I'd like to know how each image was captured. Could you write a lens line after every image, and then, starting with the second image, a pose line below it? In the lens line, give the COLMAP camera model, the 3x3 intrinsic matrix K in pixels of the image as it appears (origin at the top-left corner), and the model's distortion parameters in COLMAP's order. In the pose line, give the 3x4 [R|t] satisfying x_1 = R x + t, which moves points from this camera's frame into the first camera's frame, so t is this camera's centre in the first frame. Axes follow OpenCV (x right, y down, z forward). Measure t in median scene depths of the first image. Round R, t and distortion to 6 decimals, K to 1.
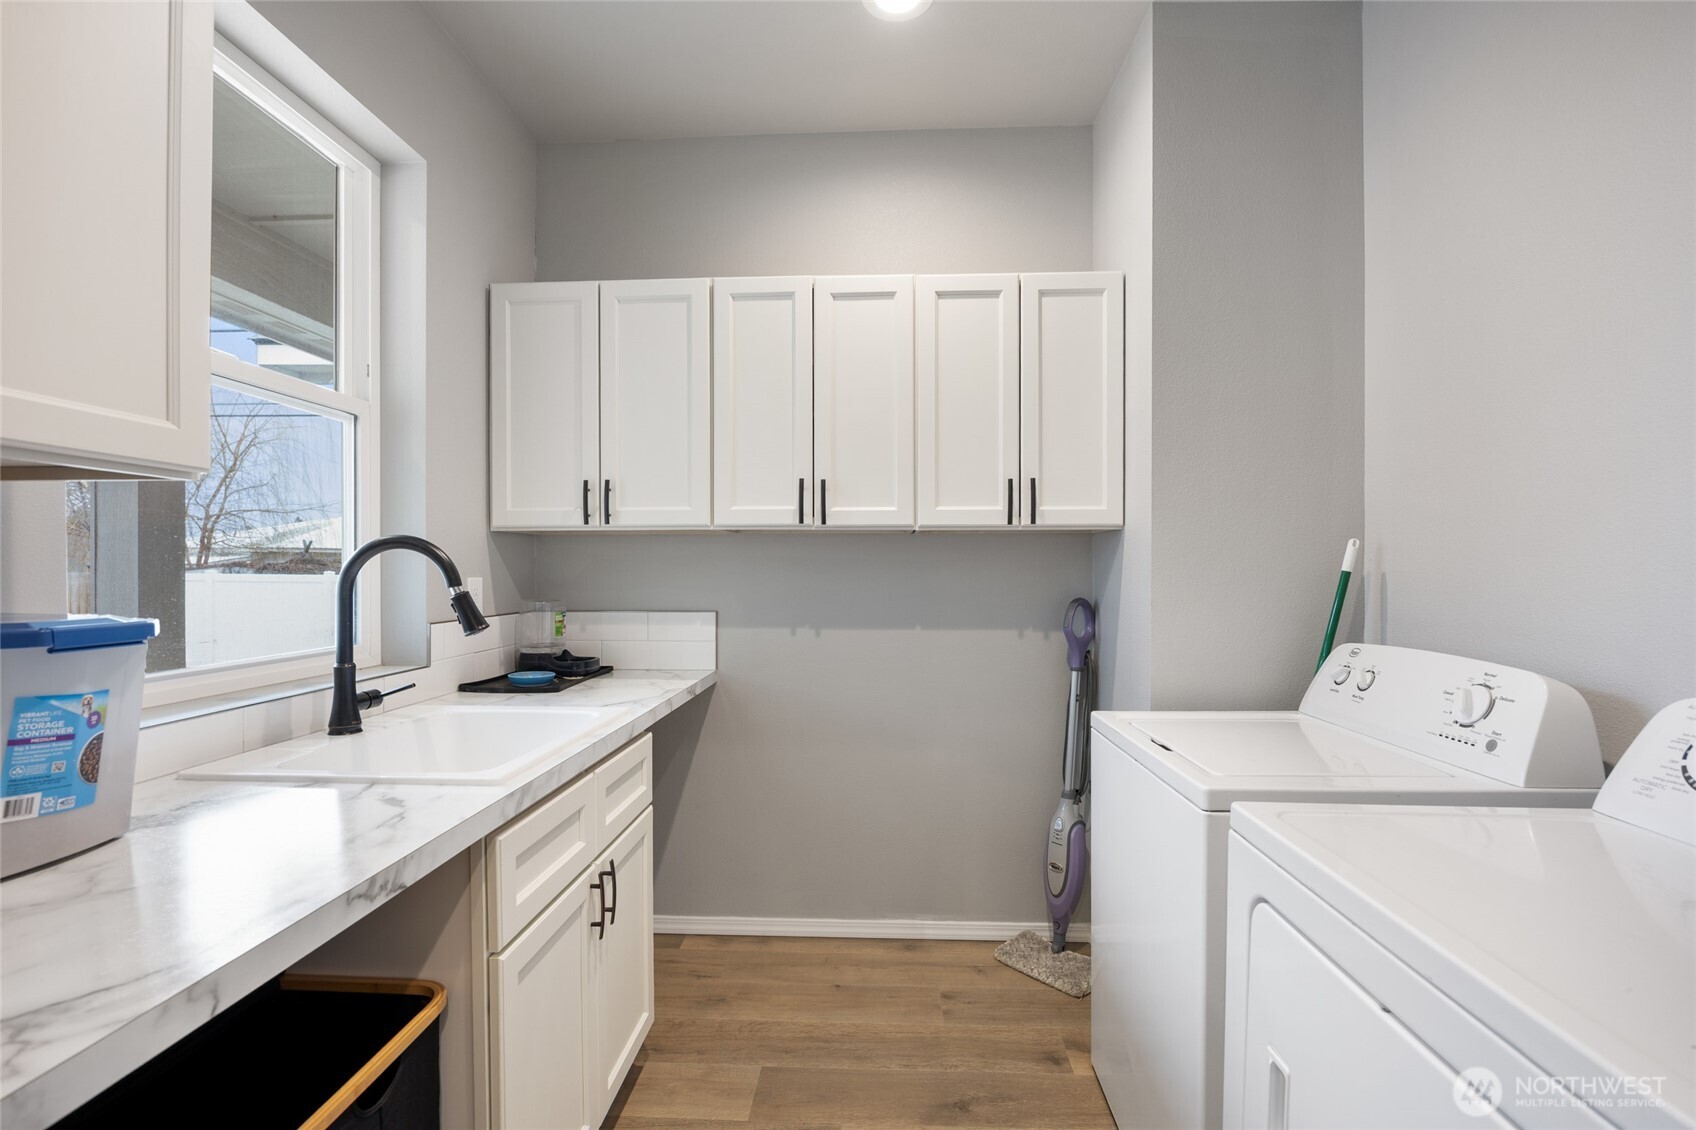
lens RADIAL K [[751.0, 0, 848.8], [0, 751.0, 571.0], [0, 0, 1]] dist [-0.012115, 0.000149]
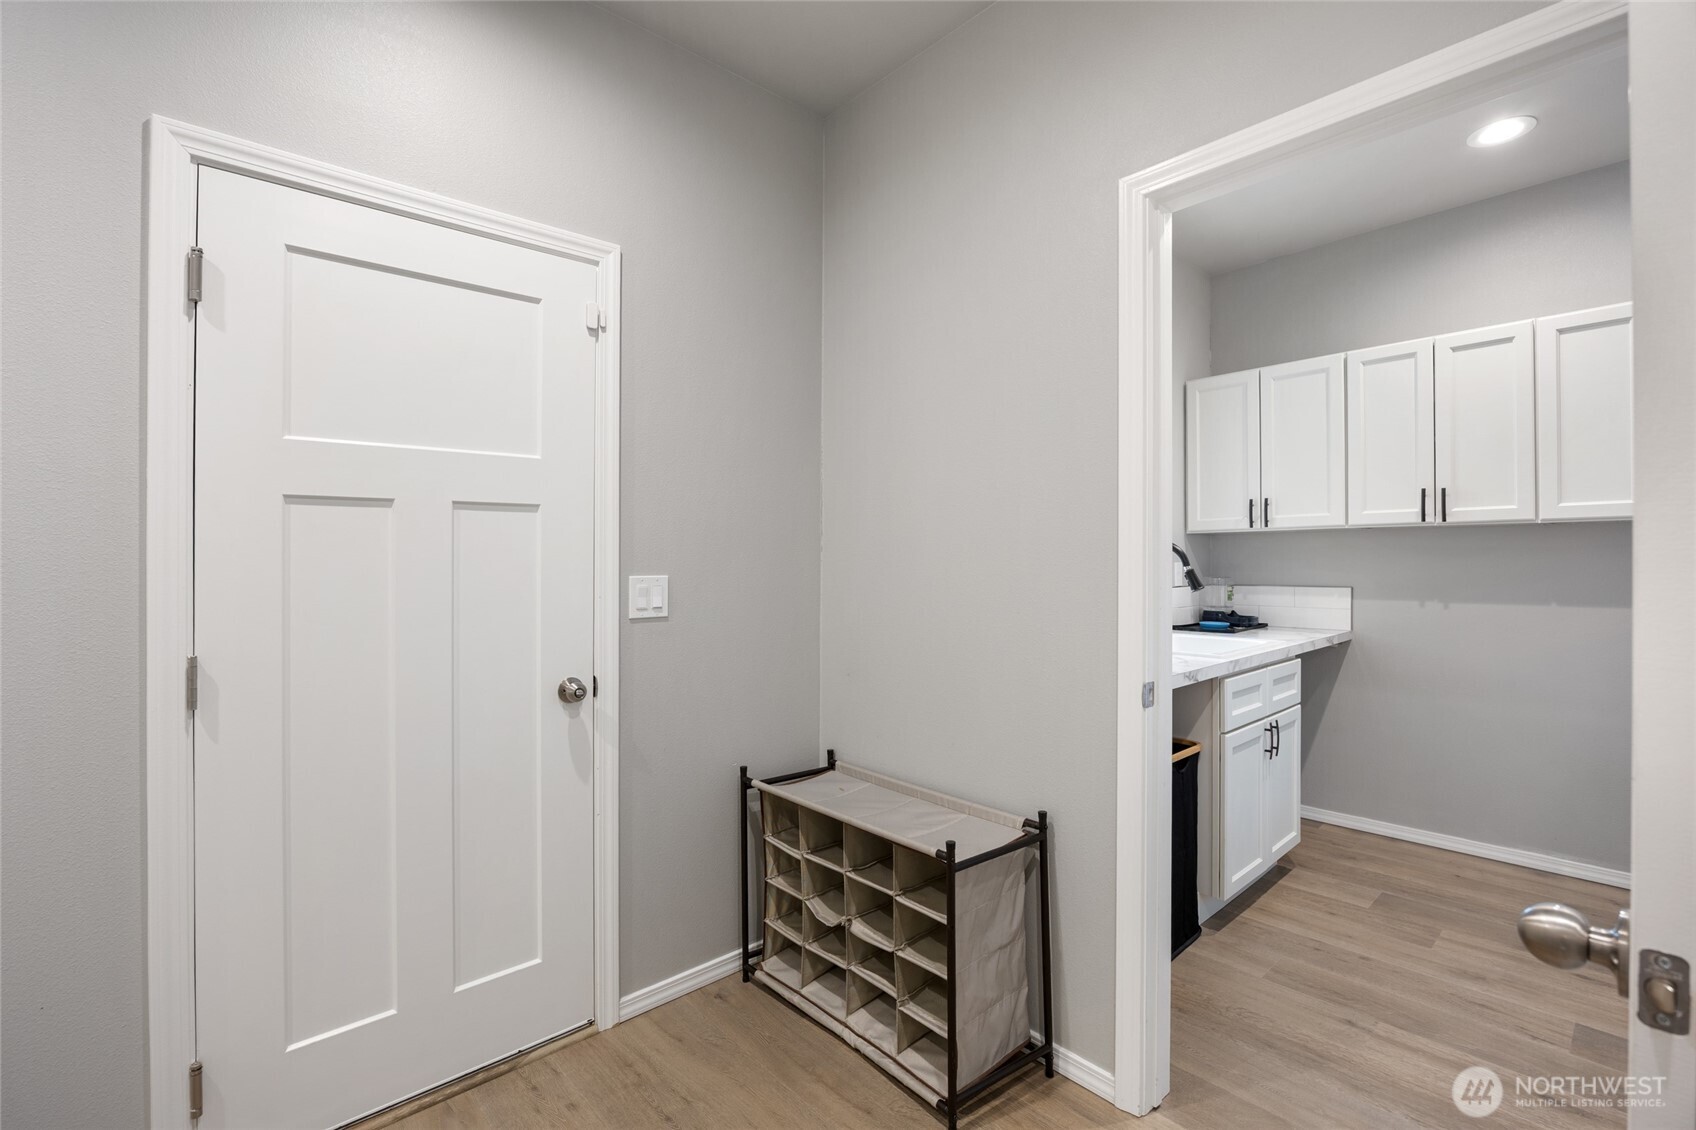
lens RADIAL K [[751.0, 0, 848.8], [0, 751.0, 571.0], [0, 0, 1]] dist [-0.012115, 0.000149]
pose [[0.709093, 0.003654, -0.705105, 0.149854], [0.007380, 0.999893, 0.012603, 0.001296], [0.705076, -0.014140, 0.708991, -0.681966]]
